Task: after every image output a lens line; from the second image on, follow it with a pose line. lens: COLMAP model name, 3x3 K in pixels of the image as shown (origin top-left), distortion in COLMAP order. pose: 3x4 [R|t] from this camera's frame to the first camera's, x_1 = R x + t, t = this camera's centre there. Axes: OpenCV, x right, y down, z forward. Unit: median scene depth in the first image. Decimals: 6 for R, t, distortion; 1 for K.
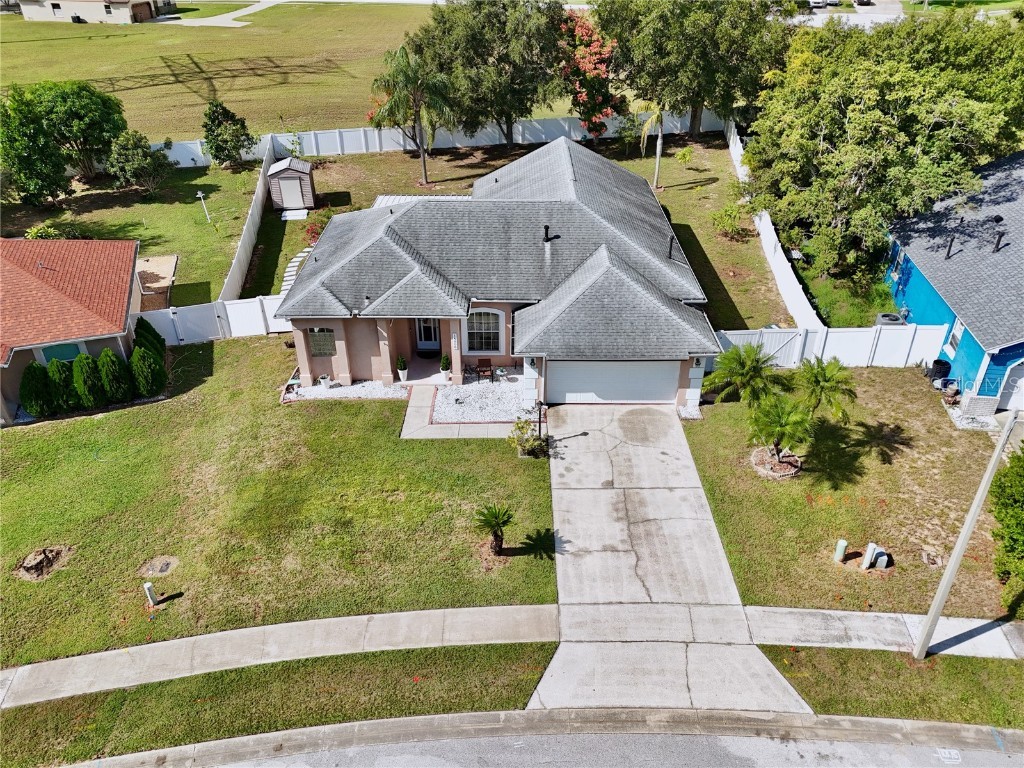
lens RADIAL K [[753.6, 0, 512.1], [0, 753.6, 385.6], [0, 0, 1]] dist [0.063815, -0.055143]
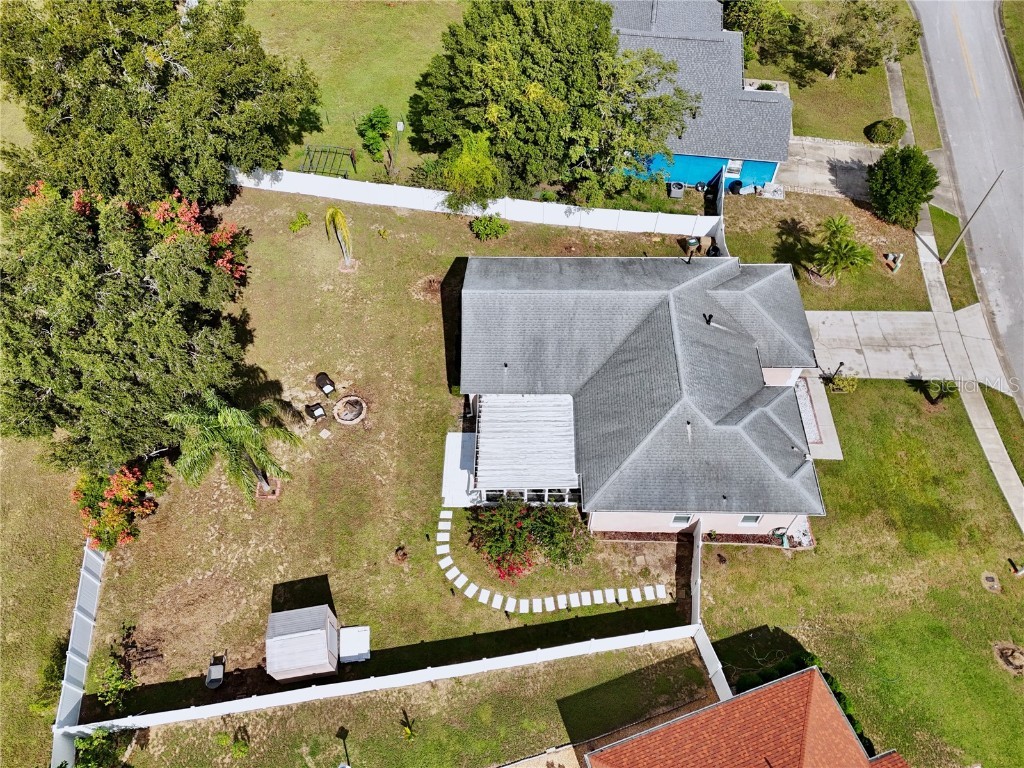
lens RADIAL K [[753.6, 0, 512.6], [0, 753.6, 388.7], [0, 0, 1]] dist [0.063815, -0.055143]
pose [[0.011182, -0.821585, 0.569976, -1.008217], [0.529932, 0.488250, 0.693386, -1.553498], [-0.847966, 0.294295, 0.440844, 0.965649]]
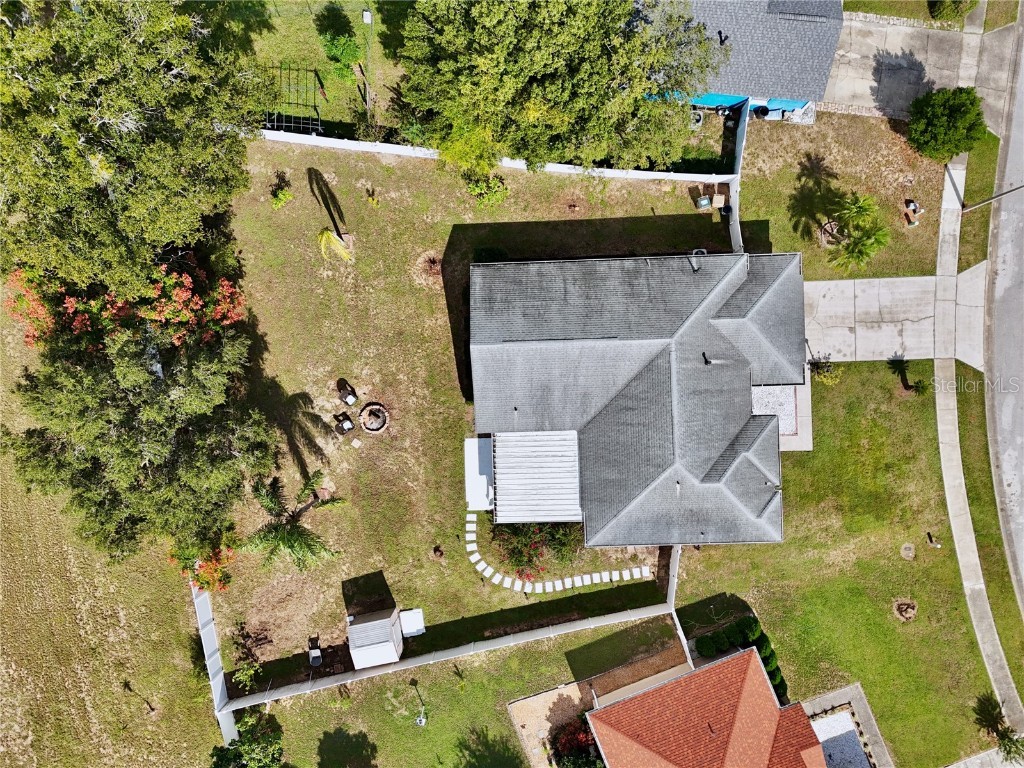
lens RADIAL K [[753.6, 0, 512.0], [0, 753.6, 387.7], [0, 0, 1]] dist [0.063815, -0.055143]
pose [[-0.035079, -0.999383, 0.001792, 0.013624], [0.534384, -0.017242, 0.845066, -1.956172], [-0.844513, 0.030602, 0.534659, 0.741071]]
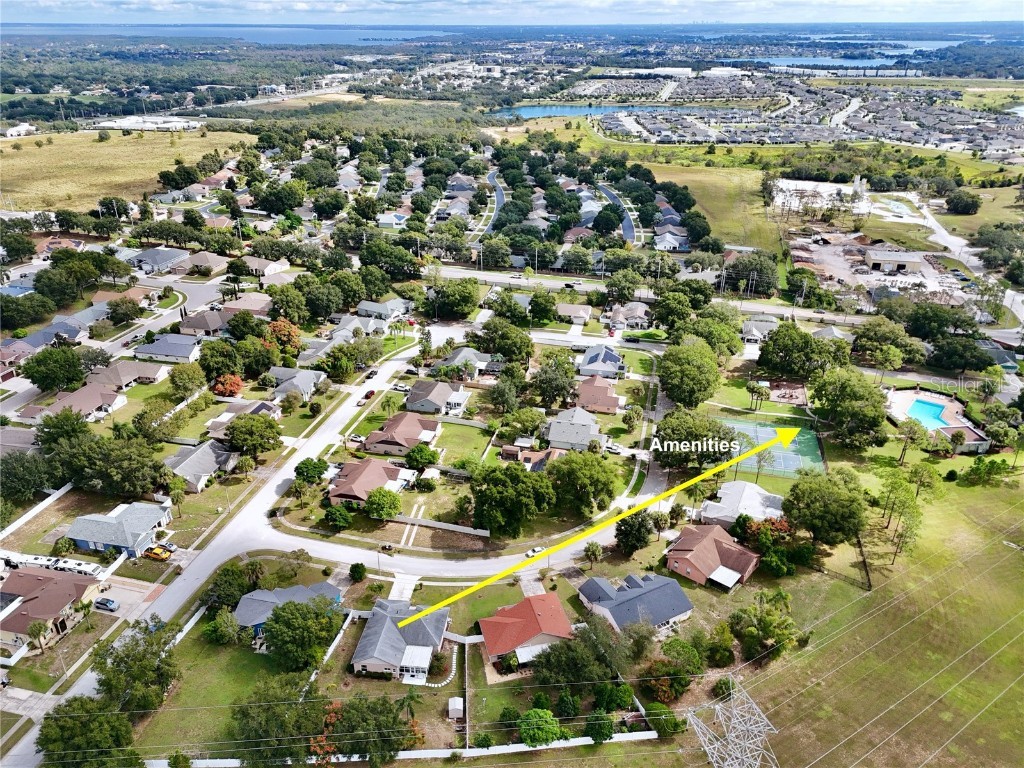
lens RADIAL K [[753.6, 0, 513.8], [0, 753.6, 385.3], [0, 0, 1]] dist [0.063815, -0.055143]
pose [[-0.993906, -0.040530, 0.102514, -1.550674], [0.064520, 0.540146, 0.839095, -6.823032], [-0.089381, 0.840595, -0.534239, 3.069389]]
